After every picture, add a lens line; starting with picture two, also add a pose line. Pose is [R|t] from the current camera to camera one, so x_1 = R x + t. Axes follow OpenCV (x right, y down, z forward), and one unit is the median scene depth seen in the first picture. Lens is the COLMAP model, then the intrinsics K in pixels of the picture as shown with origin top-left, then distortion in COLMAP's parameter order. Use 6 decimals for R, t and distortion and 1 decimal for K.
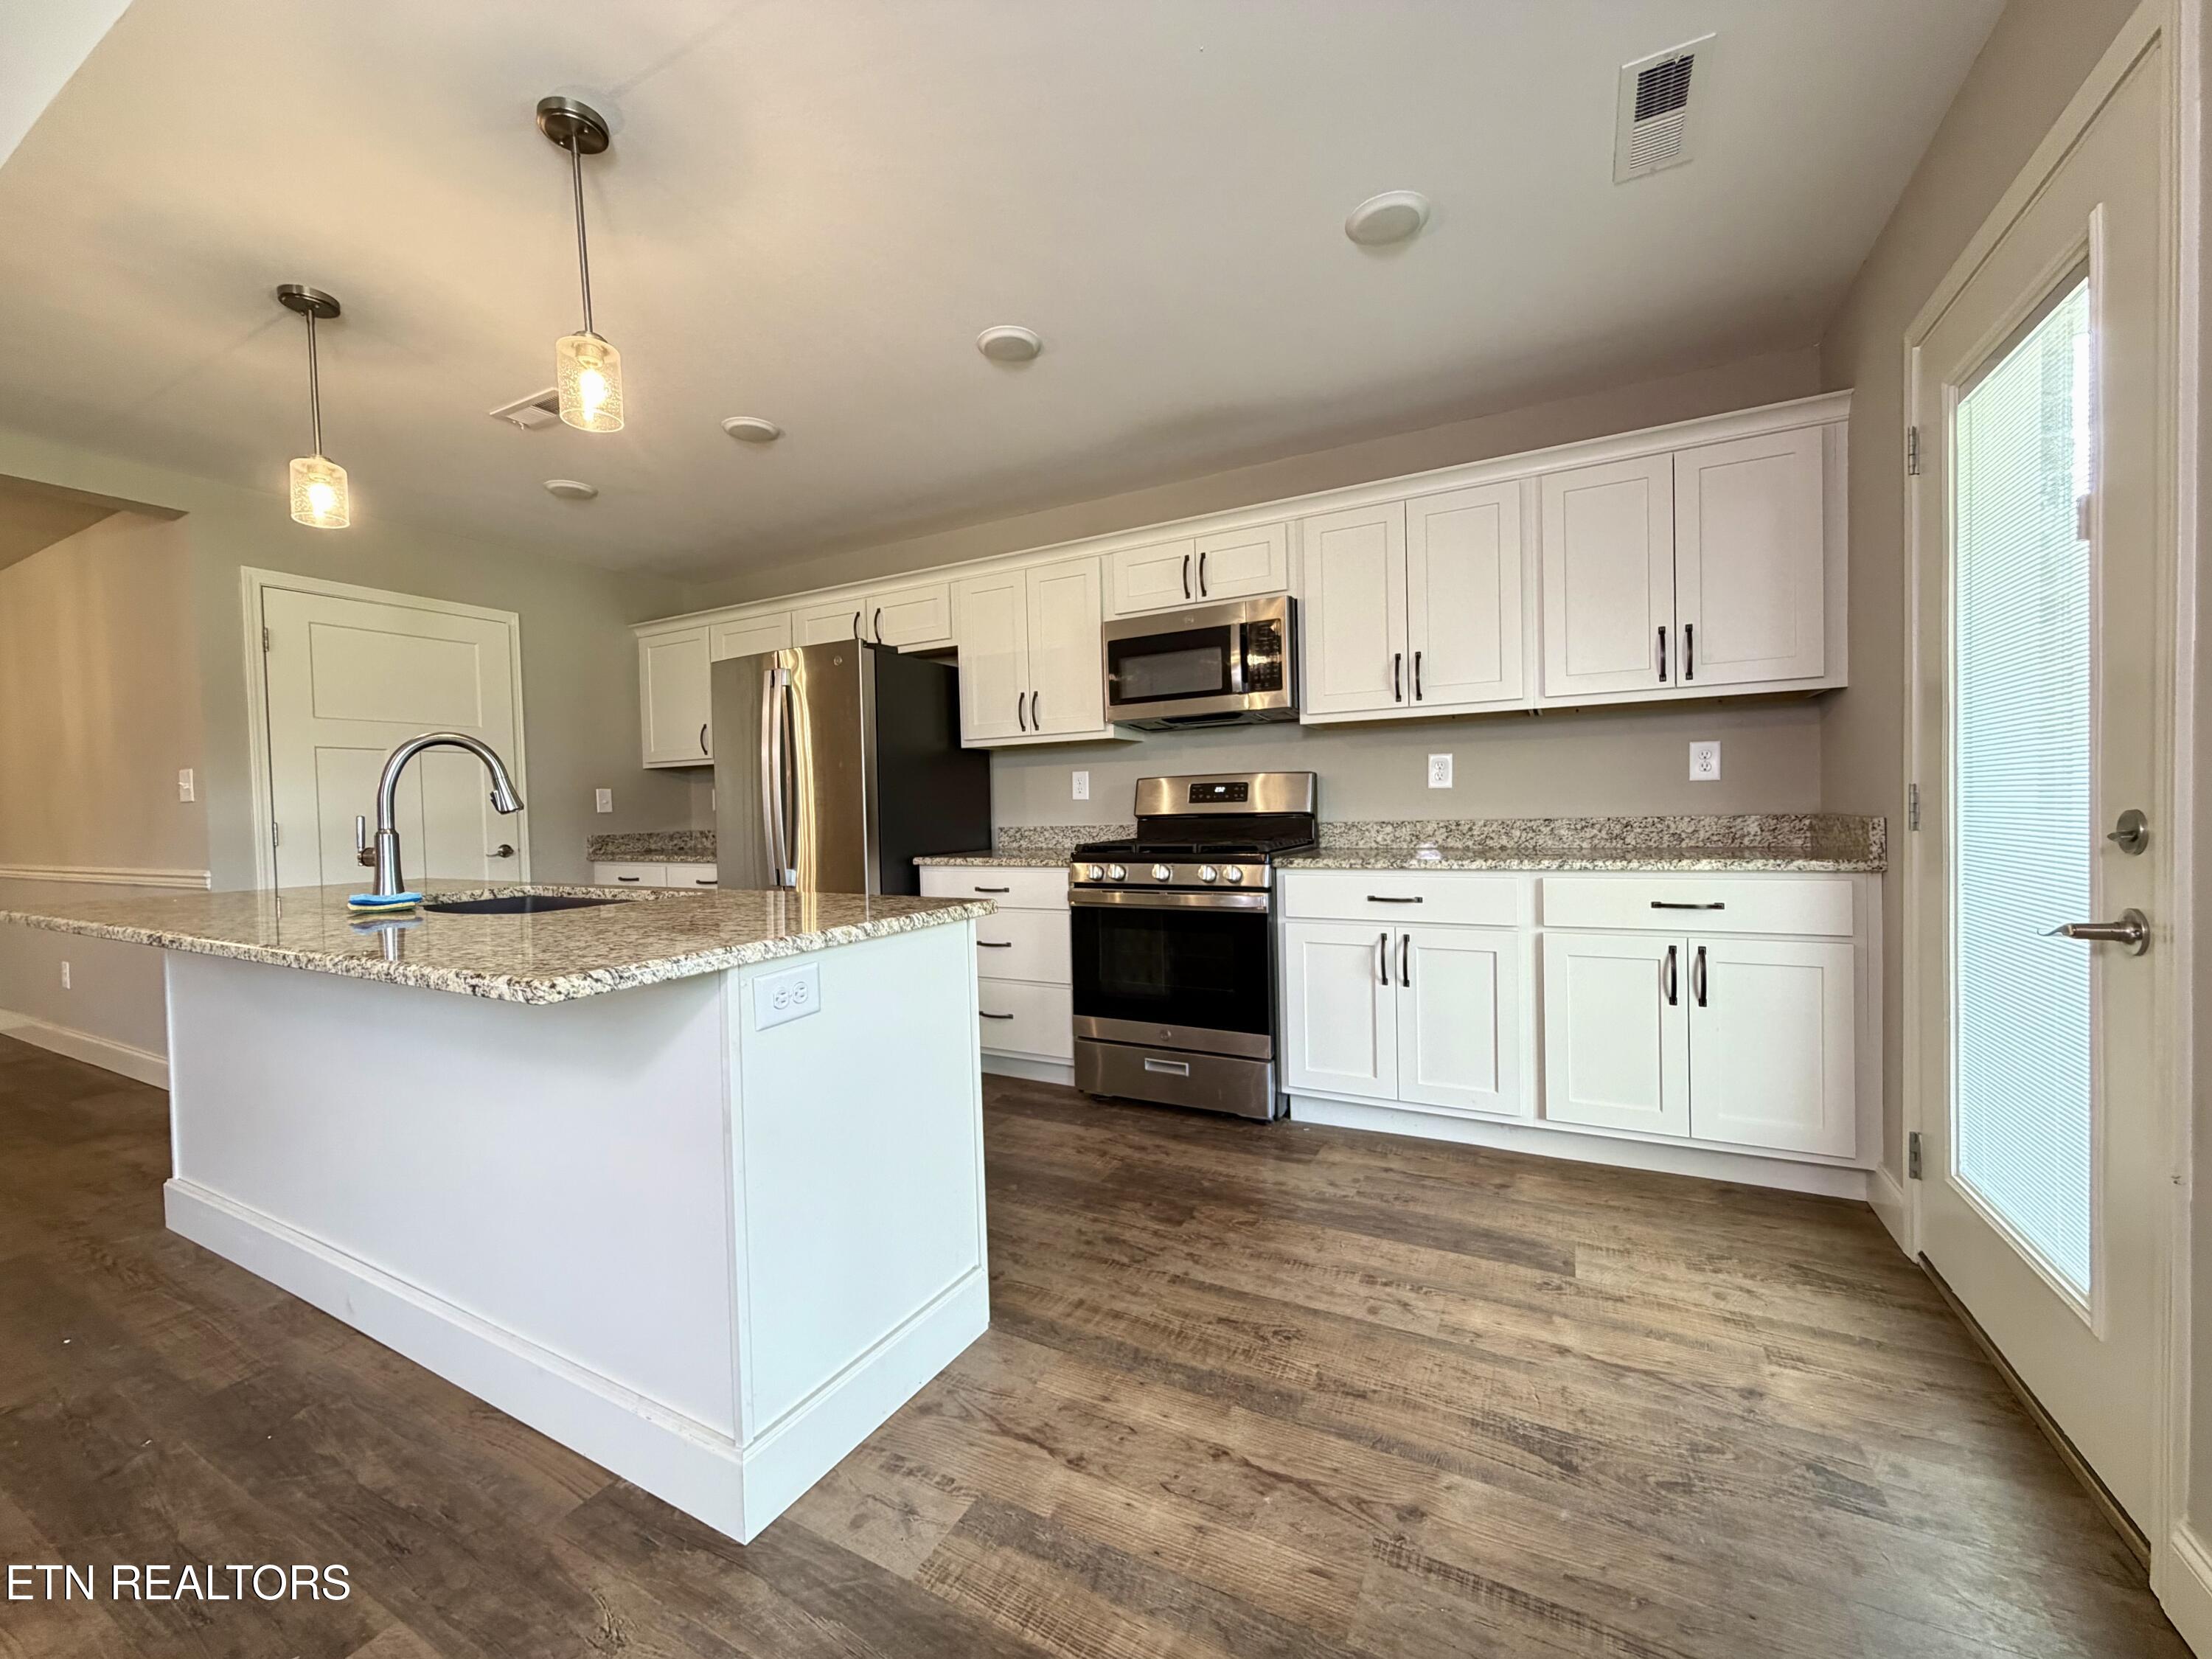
lens RADIAL K [[878.8, 0, 1100.4], [0, 878.8, 832.5], [0, 0, 1]] dist [0.000001, 0.000426]
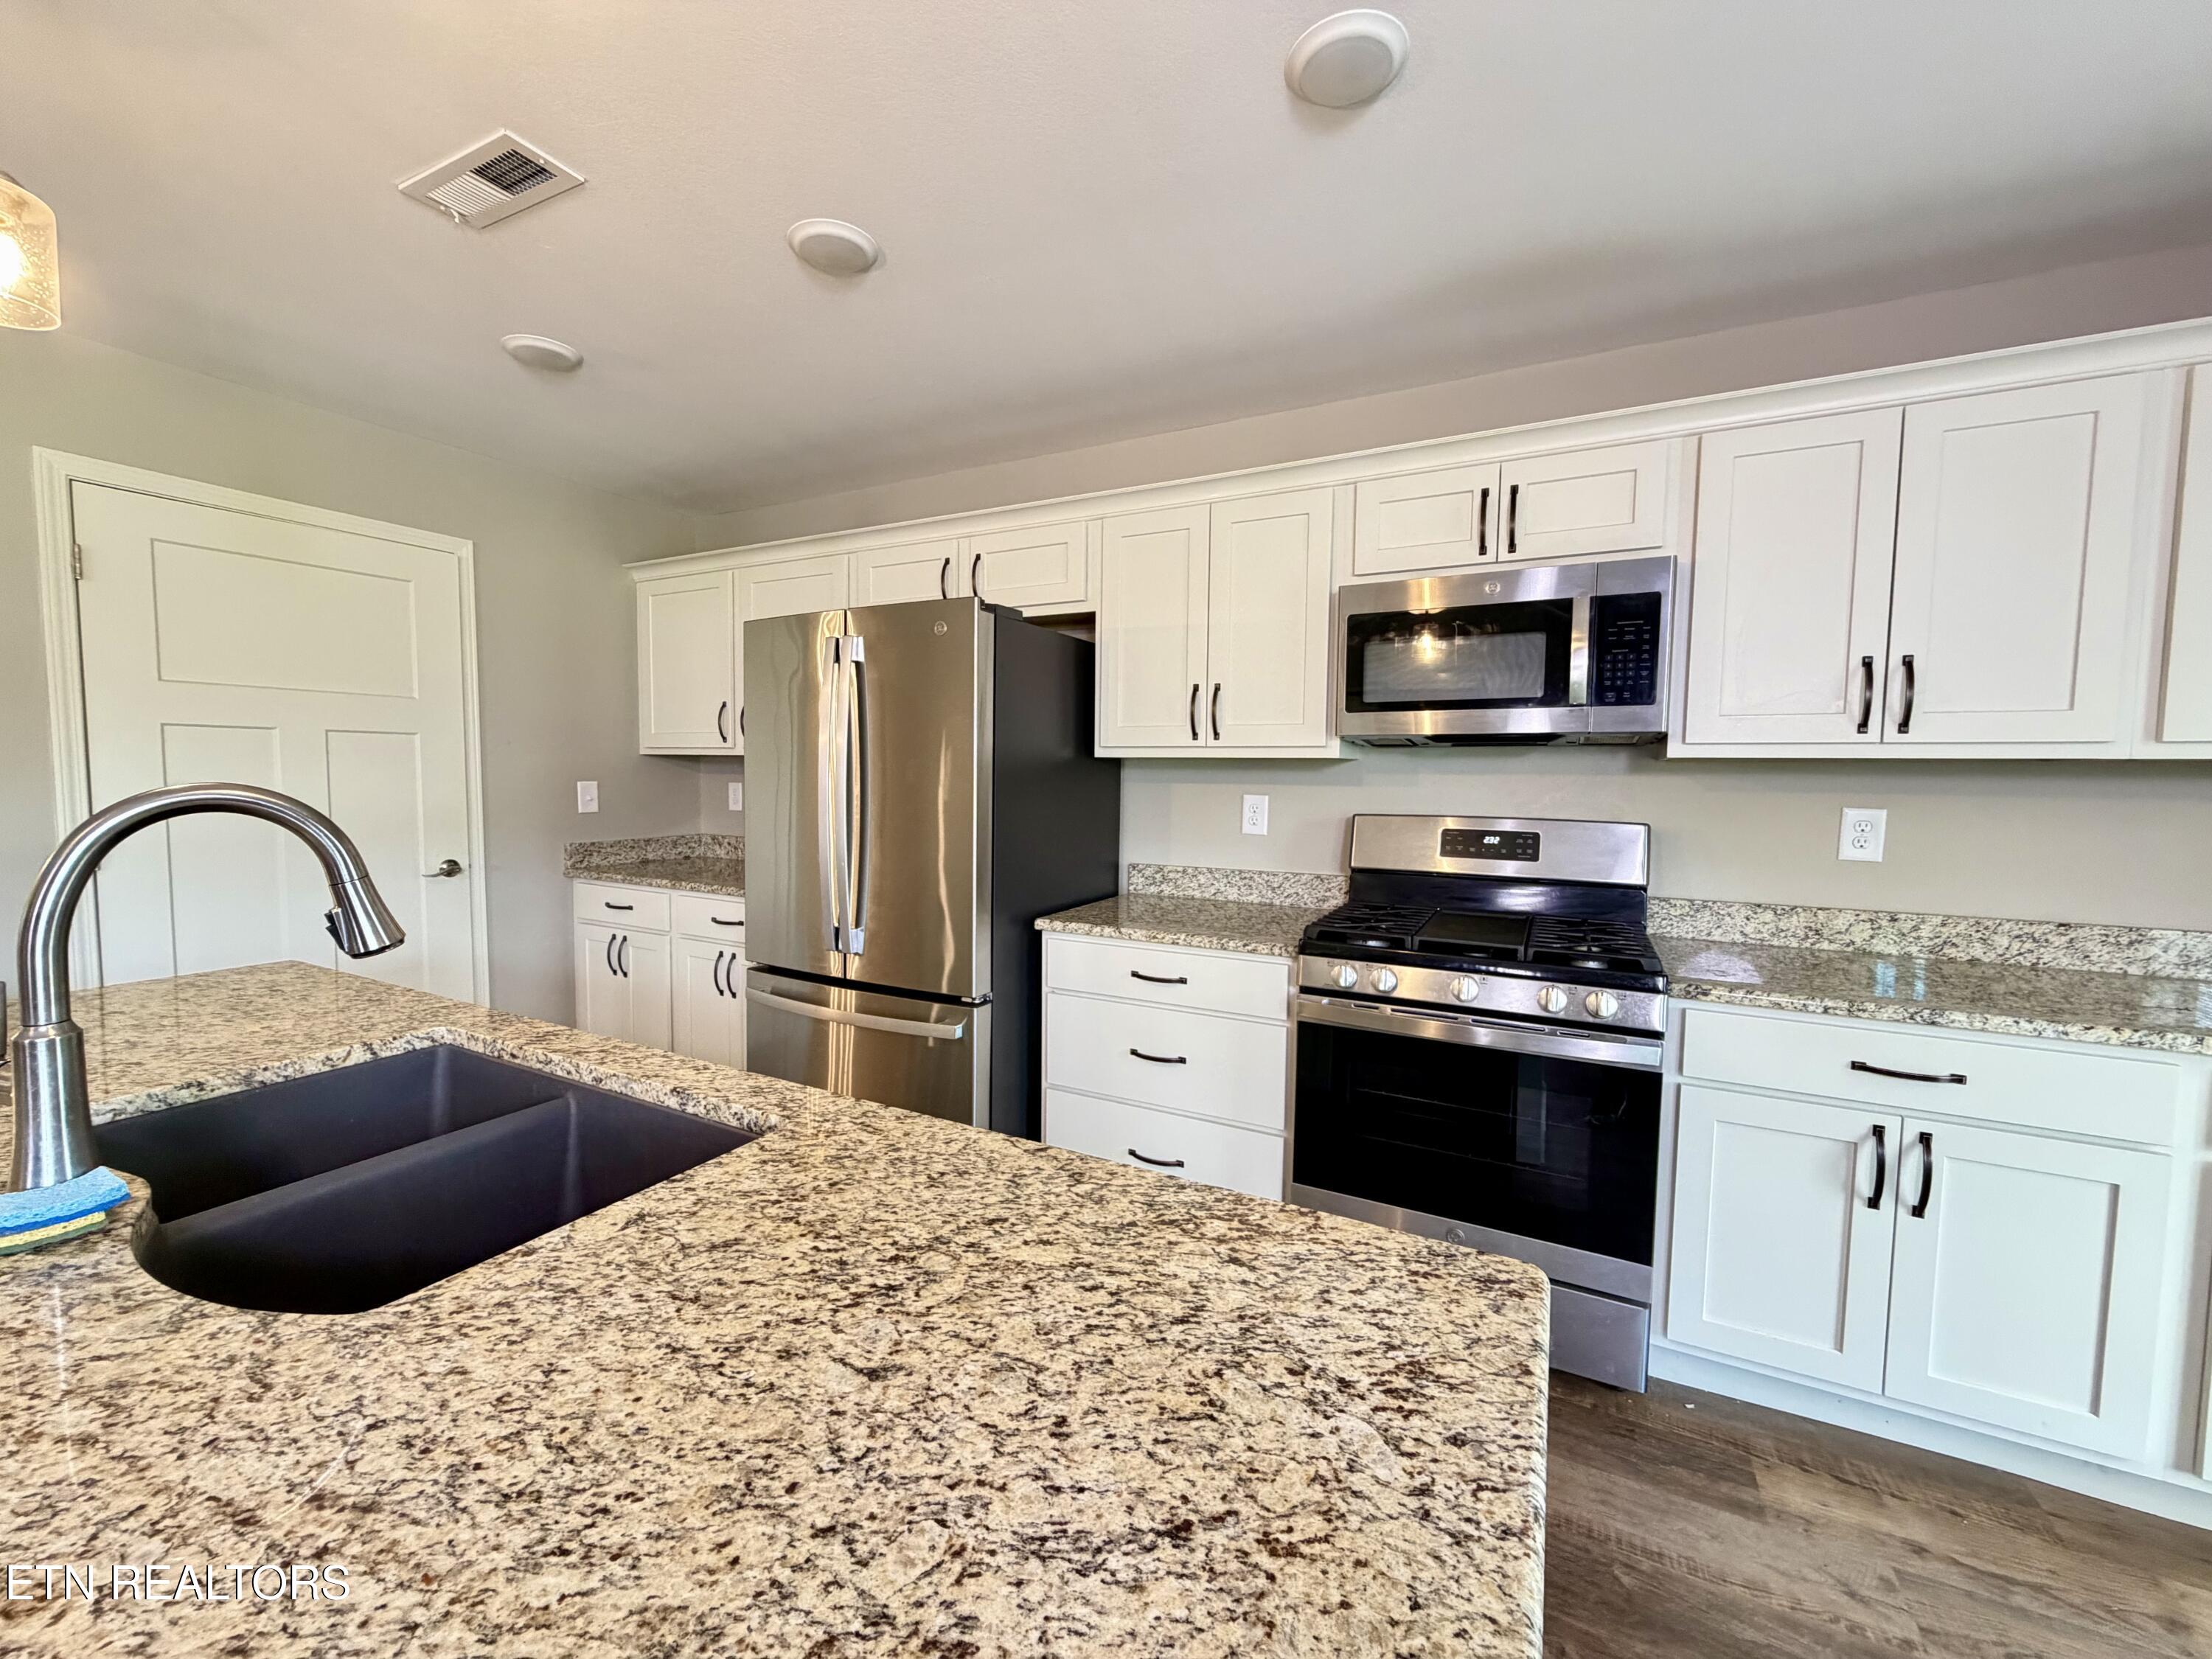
lens RADIAL K [[878.8, 0, 1100.4], [0, 878.8, 831.4], [0, 0, 1]] dist [0.000001, 0.000426]
pose [[0.999257, 0.036616, 0.012071, -0.171237], [-0.037051, 0.998587, 0.038087, -0.067831], [-0.010659, -0.038506, 0.999202, 0.309141]]
